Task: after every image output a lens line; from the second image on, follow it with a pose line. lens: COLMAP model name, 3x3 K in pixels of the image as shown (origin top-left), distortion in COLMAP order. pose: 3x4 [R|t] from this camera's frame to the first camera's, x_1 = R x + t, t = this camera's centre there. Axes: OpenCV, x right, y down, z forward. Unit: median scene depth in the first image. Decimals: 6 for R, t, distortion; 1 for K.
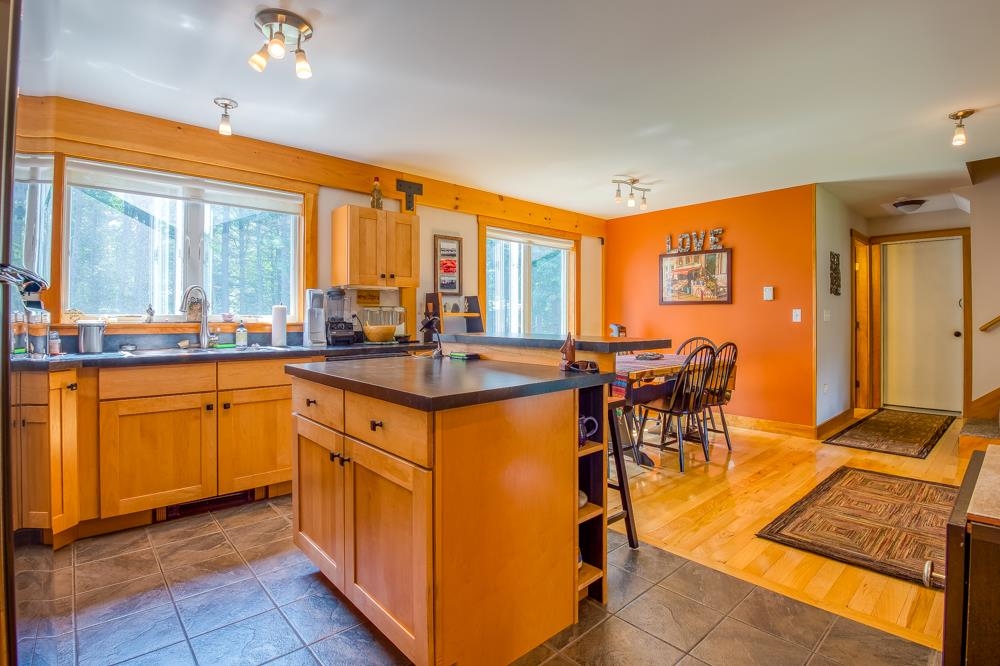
lens RADIAL K [[465.0, 0, 500.8], [0, 465.0, 316.0], [0, 0, 1]] dist [-0.025856, -0.005744]
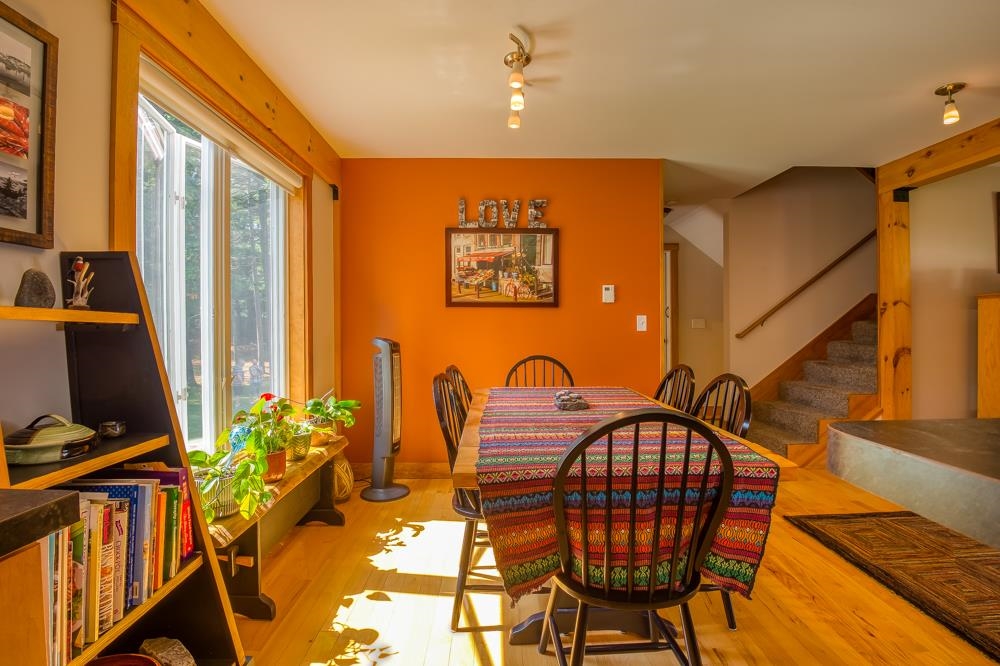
lens RADIAL K [[465.0, 0, 496.2], [0, 465.0, 334.1], [0, 0, 1]] dist [-0.025856, -0.005744]
pose [[0.649519, -0.014251, 0.760212, -0.138573], [0.002670, 0.999861, 0.016462, 0.004335], [-0.760341, -0.008663, 0.649466, 0.758833]]
